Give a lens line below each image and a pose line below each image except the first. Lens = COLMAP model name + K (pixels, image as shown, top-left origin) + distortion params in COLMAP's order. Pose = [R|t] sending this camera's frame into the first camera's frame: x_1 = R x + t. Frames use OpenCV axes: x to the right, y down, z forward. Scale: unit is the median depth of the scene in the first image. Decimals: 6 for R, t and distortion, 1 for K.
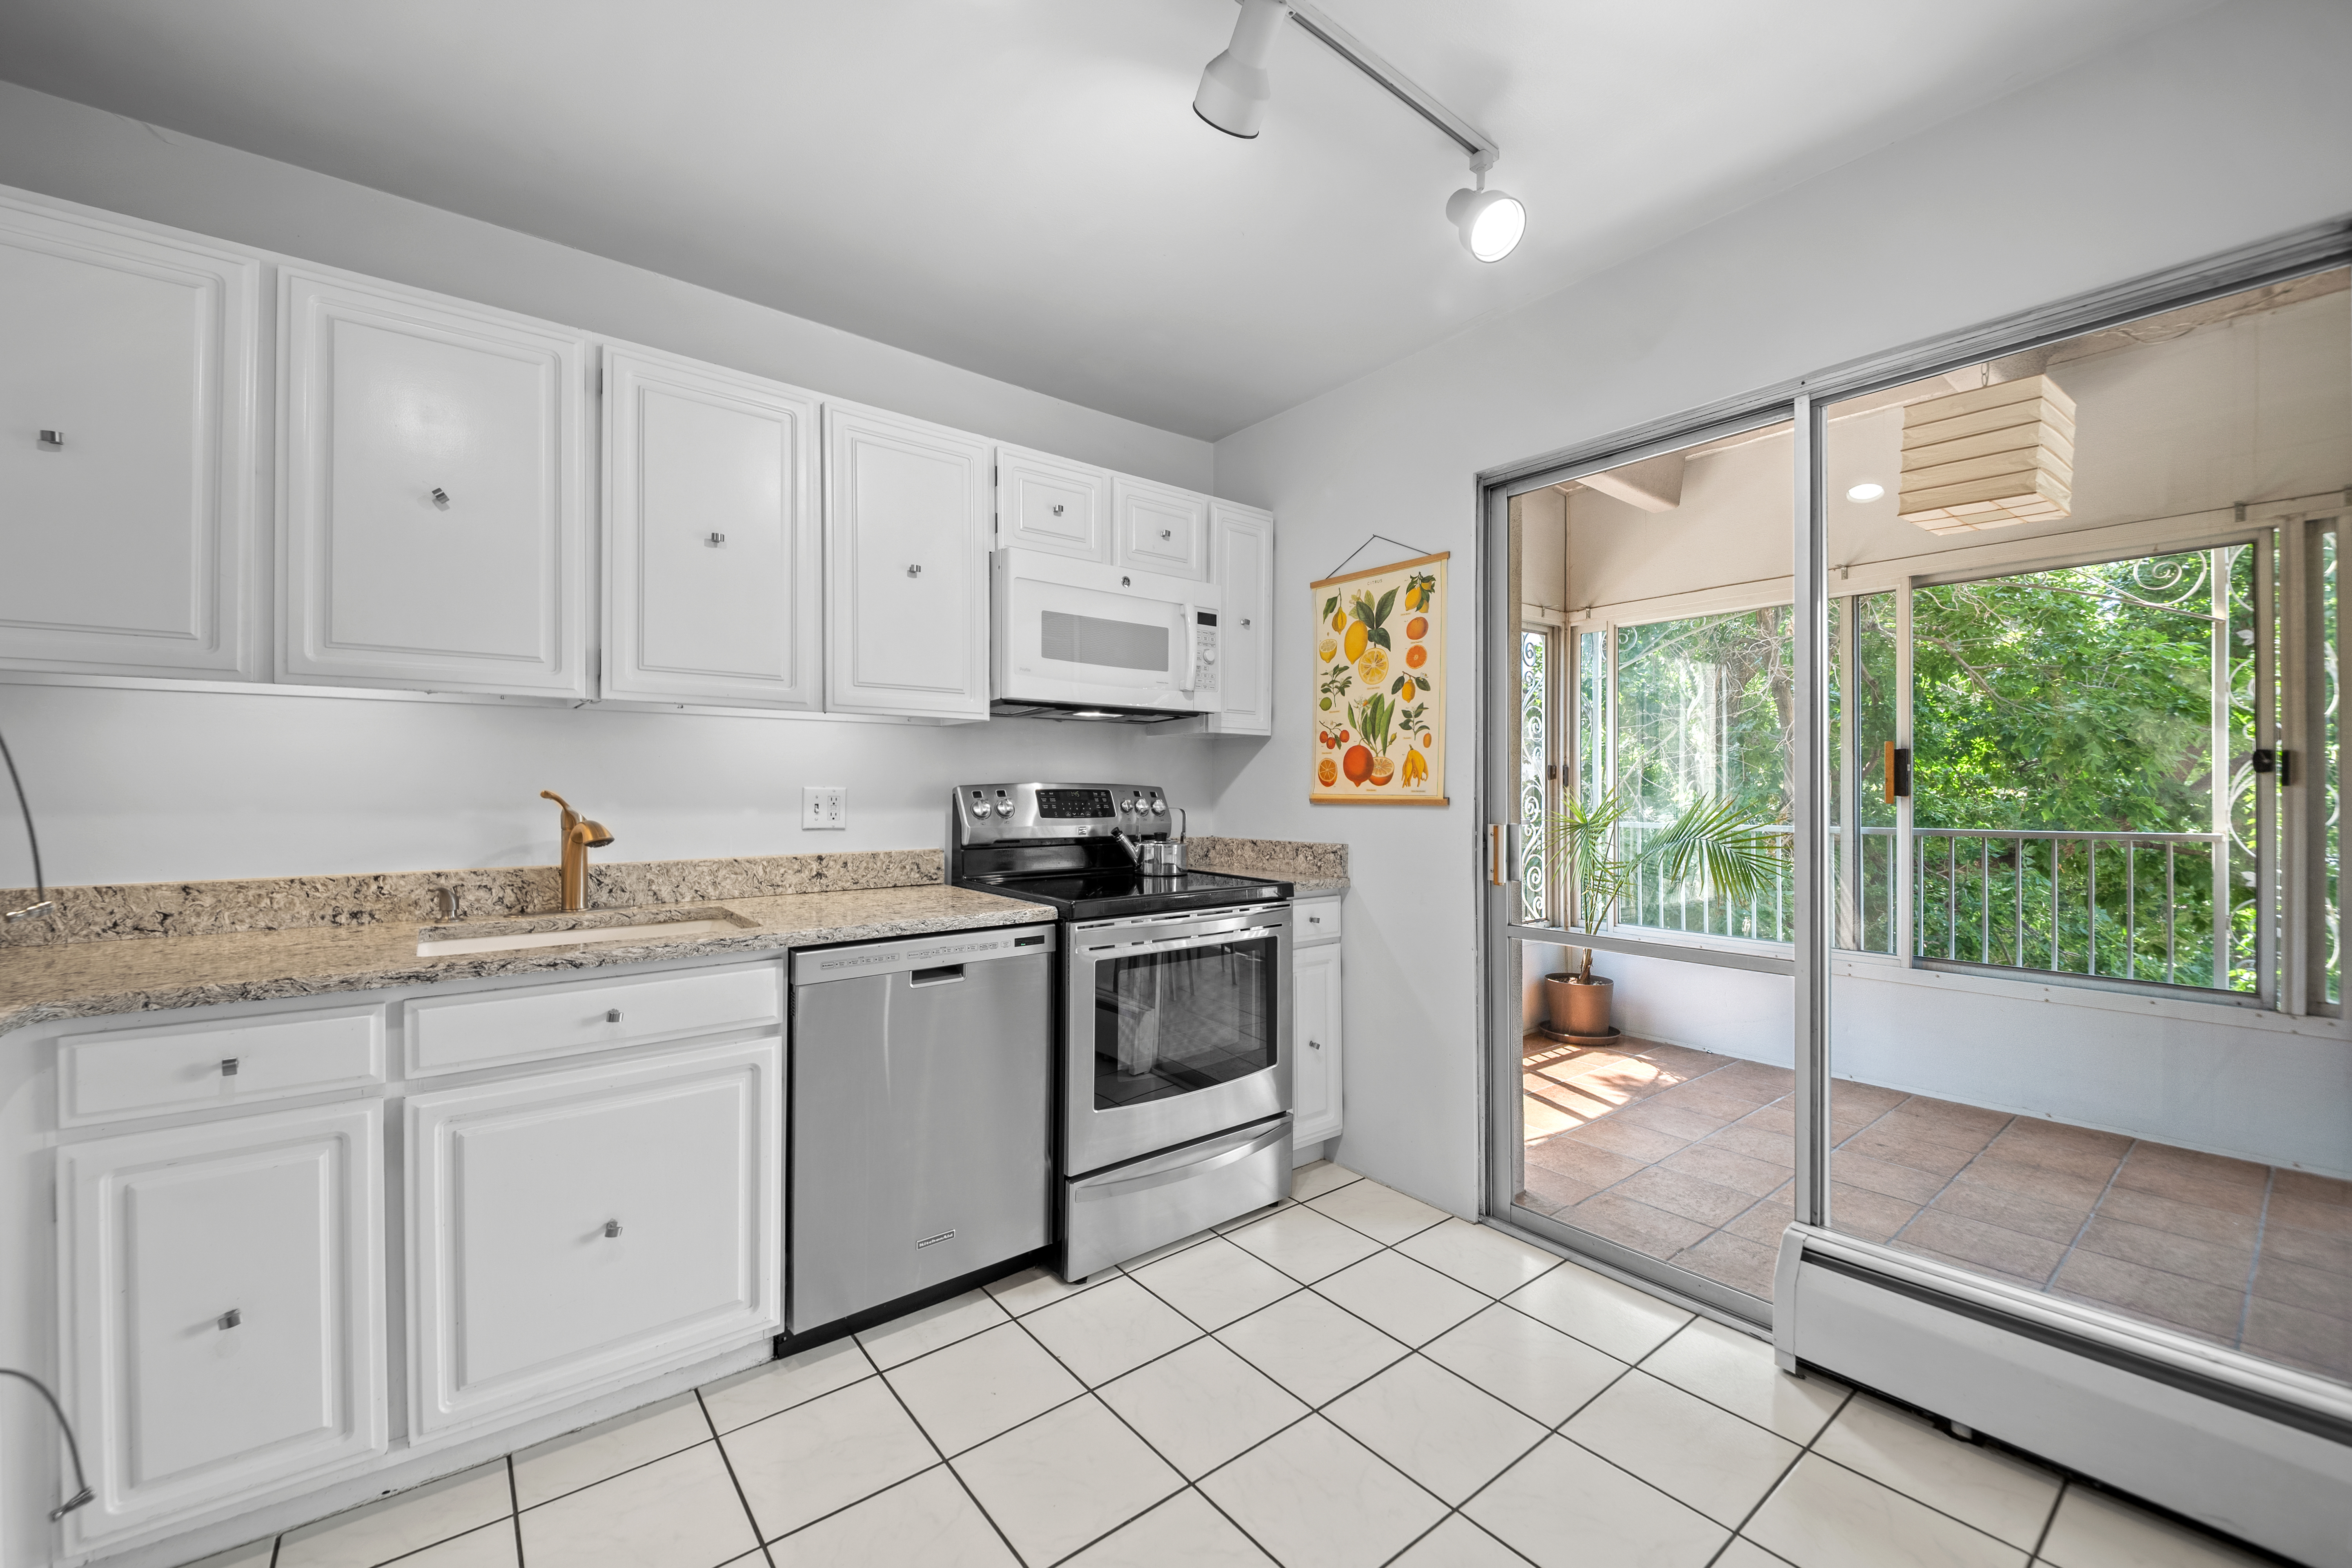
lens RADIAL K [[920.6, 0, 1120.7], [0, 920.6, 795.5], [0, 0, 1]] dist [0.002760, -0.001116]
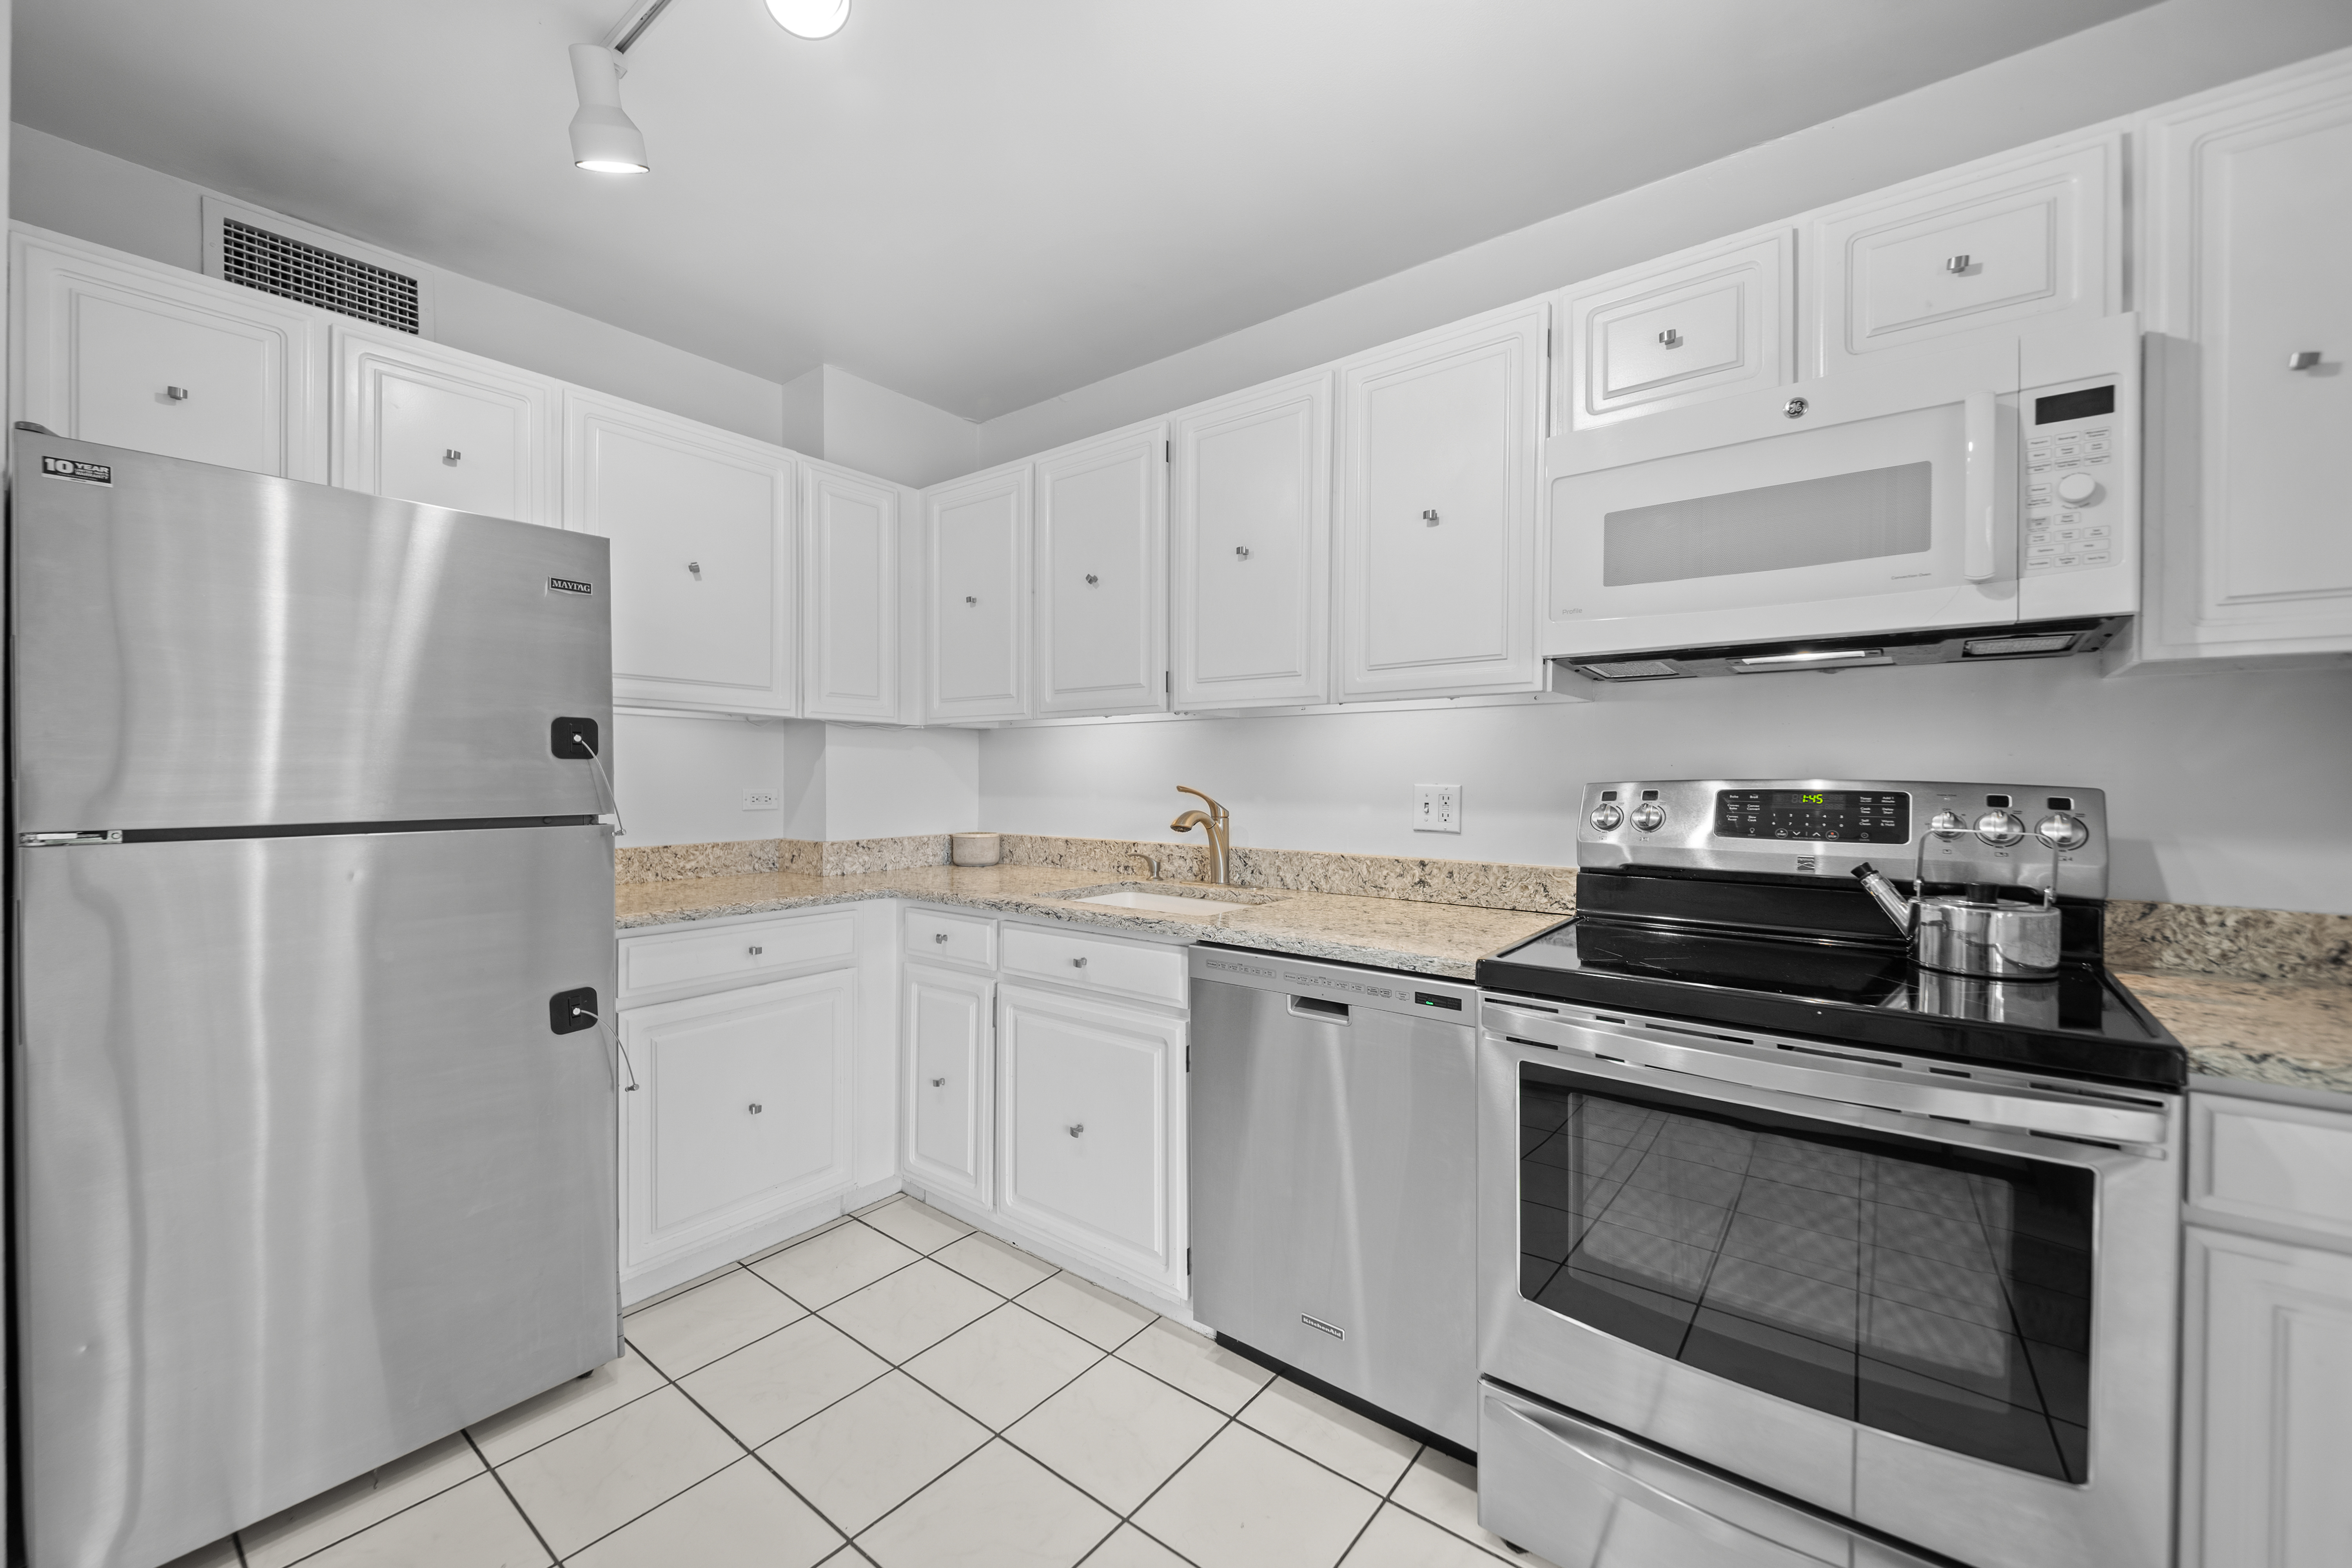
lens RADIAL K [[920.6, 0, 1115.8], [0, 920.6, 770.5], [0, 0, 1]] dist [0.002760, -0.001116]
pose [[0.214473, -0.005089, -0.976717, 0.488683], [-0.009572, 0.999927, -0.007312, -0.012419], [0.976683, 0.010917, 0.214409, 0.535781]]
